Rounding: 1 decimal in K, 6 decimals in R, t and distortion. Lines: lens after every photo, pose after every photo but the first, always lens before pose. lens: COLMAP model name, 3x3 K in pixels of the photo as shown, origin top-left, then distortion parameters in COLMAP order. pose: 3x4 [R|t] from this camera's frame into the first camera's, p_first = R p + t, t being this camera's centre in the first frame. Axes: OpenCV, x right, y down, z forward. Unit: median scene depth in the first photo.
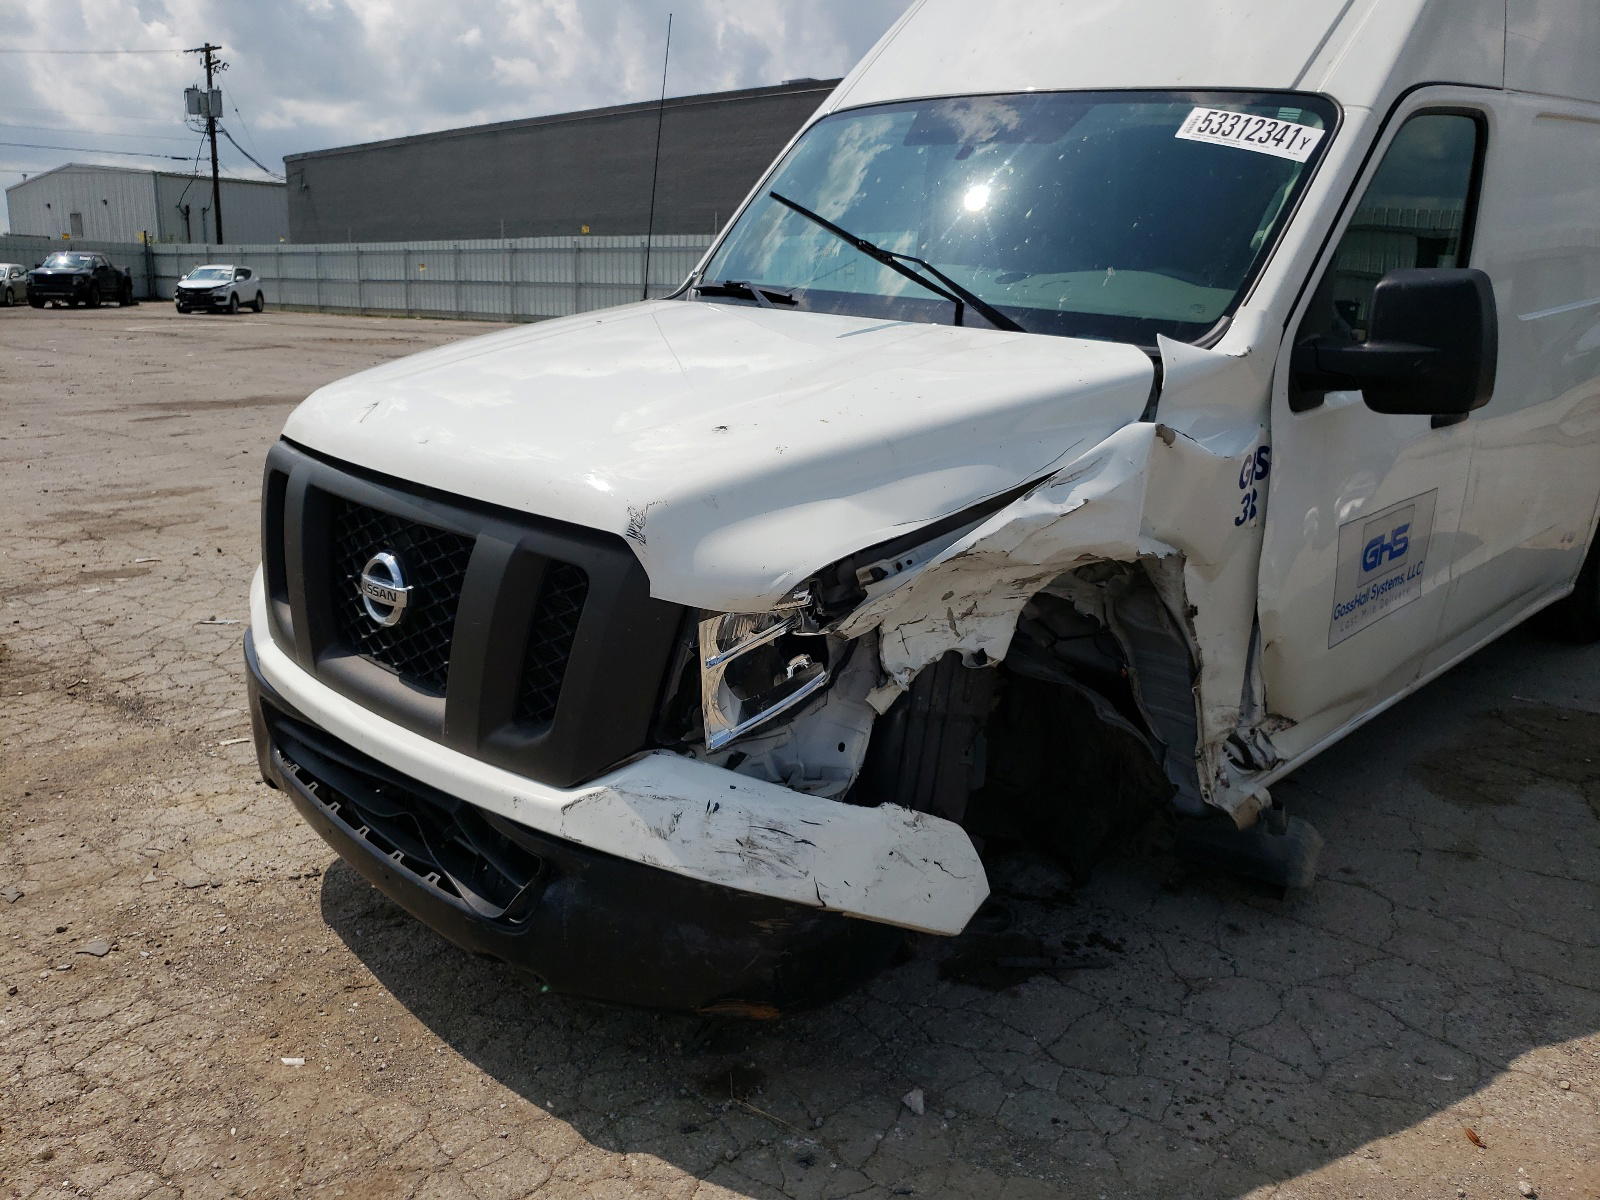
lens RADIAL K [[1062.7, 0, 800.0], [0, 1062.7, 600.0], [0, 0, 1]] dist [-0.006497, 0.018583]
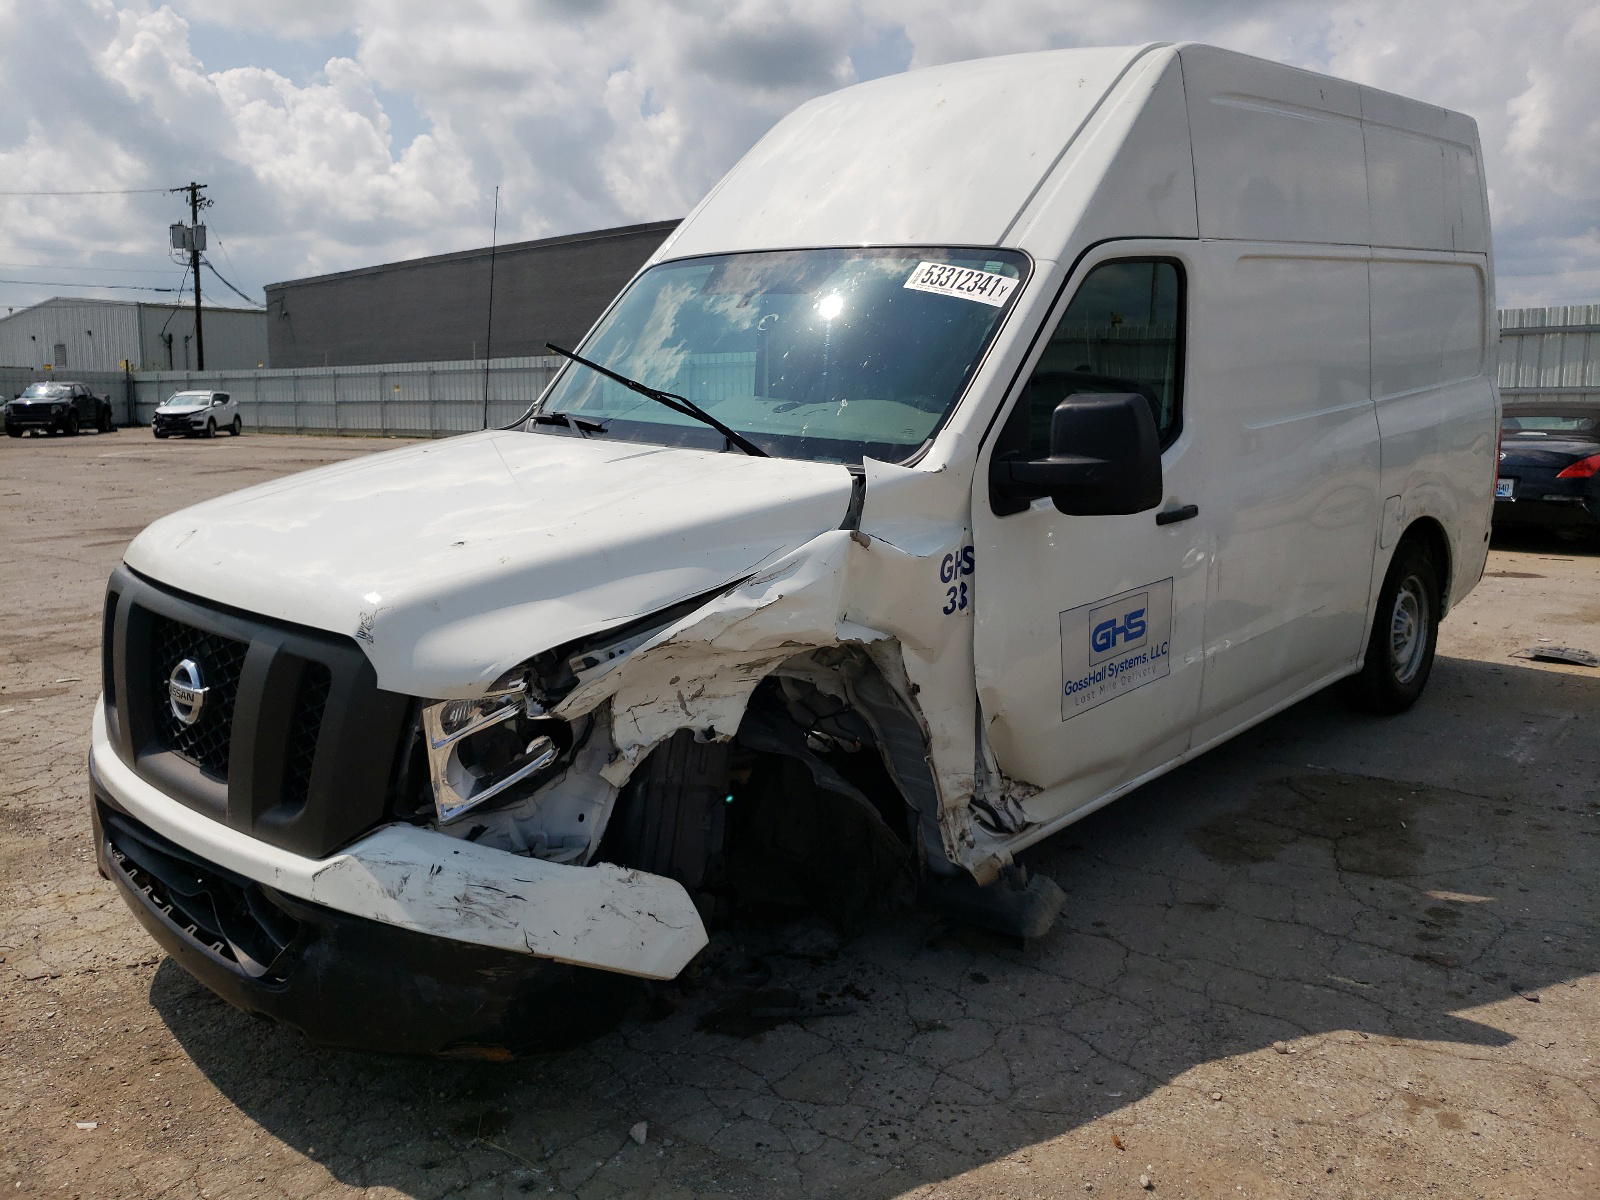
lens RADIAL K [[1062.7, 0, 800.0], [0, 1062.7, 600.0], [0, 0, 1]] dist [-0.006497, 0.018583]
pose [[0.999365, -0.028856, 0.020909, 0.227828], [0.030760, 0.994776, -0.097334, 0.021657], [-0.017991, 0.097916, 0.995032, -0.147330]]
